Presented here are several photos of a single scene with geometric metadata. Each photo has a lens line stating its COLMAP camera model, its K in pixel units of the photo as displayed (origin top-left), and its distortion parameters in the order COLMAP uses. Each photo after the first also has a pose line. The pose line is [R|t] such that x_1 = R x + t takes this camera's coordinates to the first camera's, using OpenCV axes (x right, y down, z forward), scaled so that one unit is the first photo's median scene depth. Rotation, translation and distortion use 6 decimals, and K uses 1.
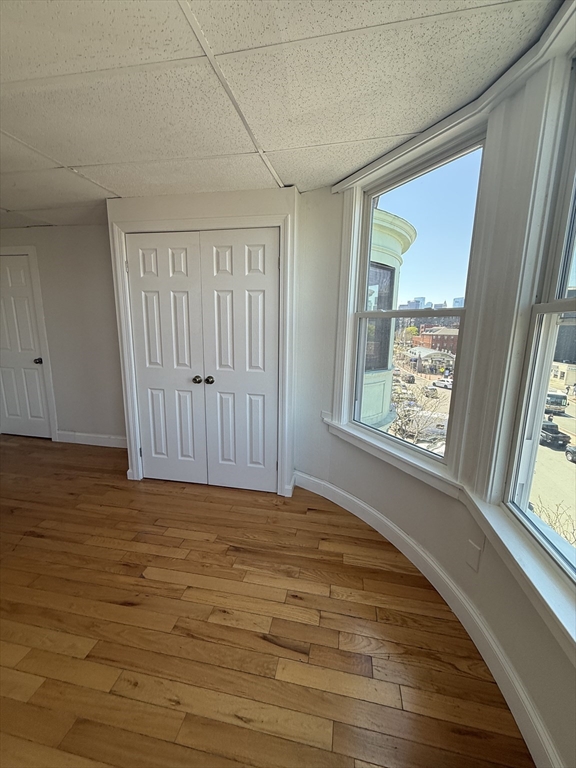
lens RADIAL K [[308.1, 0, 288.8], [0, 308.1, 381.6], [0, 0, 1]] dist [-0.001107, 0.000191]
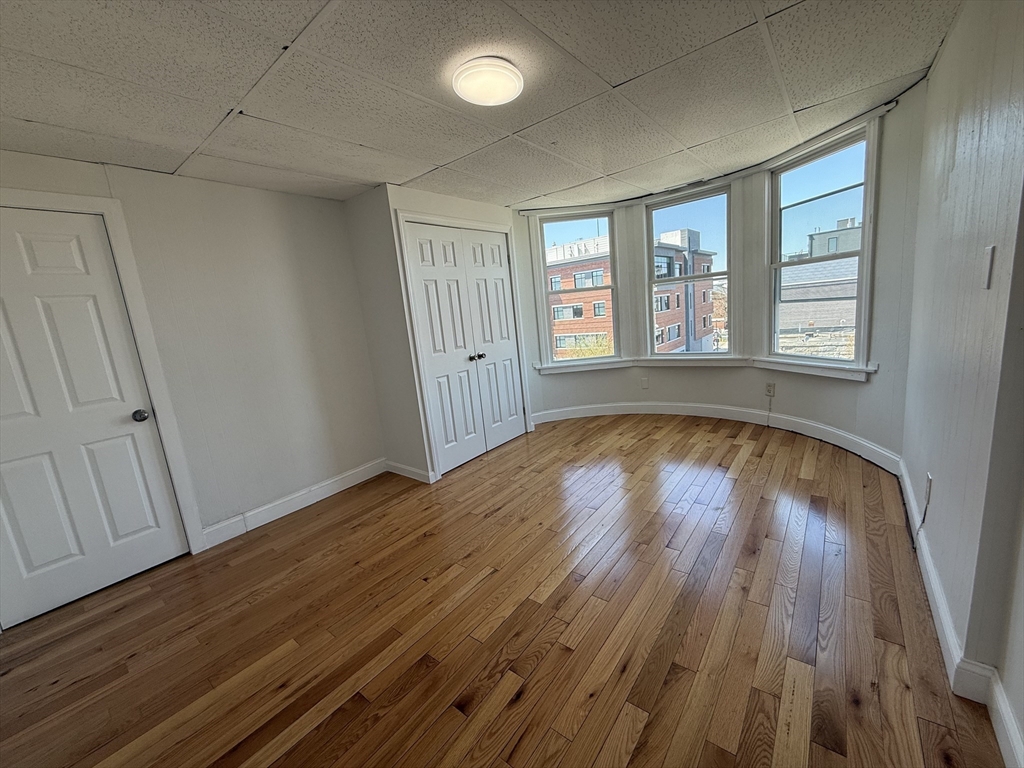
lens RADIAL K [[410.8, 0, 512.0], [0, 410.8, 384.0], [0, 0, 1]] dist [-0.001107, 0.000191]
pose [[0.457809, -0.222590, 0.860735, -1.438158], [0.265399, 0.958223, 0.106640, -0.033371], [-0.848513, 0.179617, 0.497759, 0.141852]]
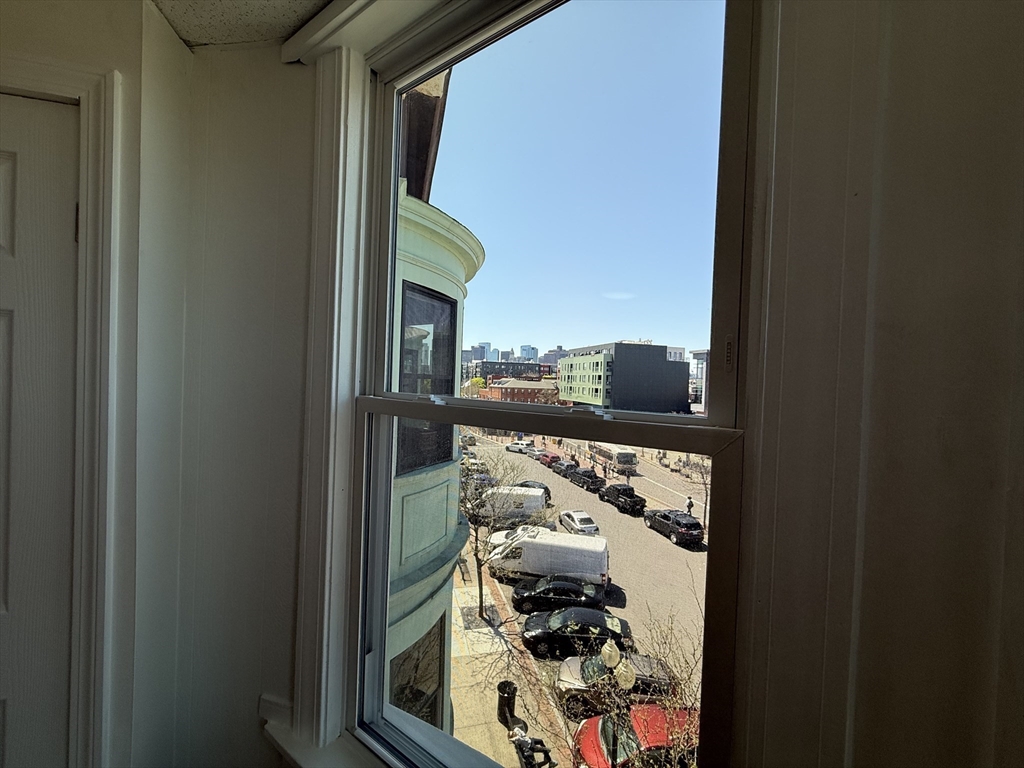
lens RADIAL K [[410.8, 0, 512.0], [0, 410.8, 384.0], [0, 0, 1]] dist [-0.001107, 0.000191]
pose [[0.896722, 0.008211, 0.442518, 0.136120], [0.061332, 0.987876, -0.142614, -0.130068], [-0.438324, 0.155026, 0.885347, 0.420733]]
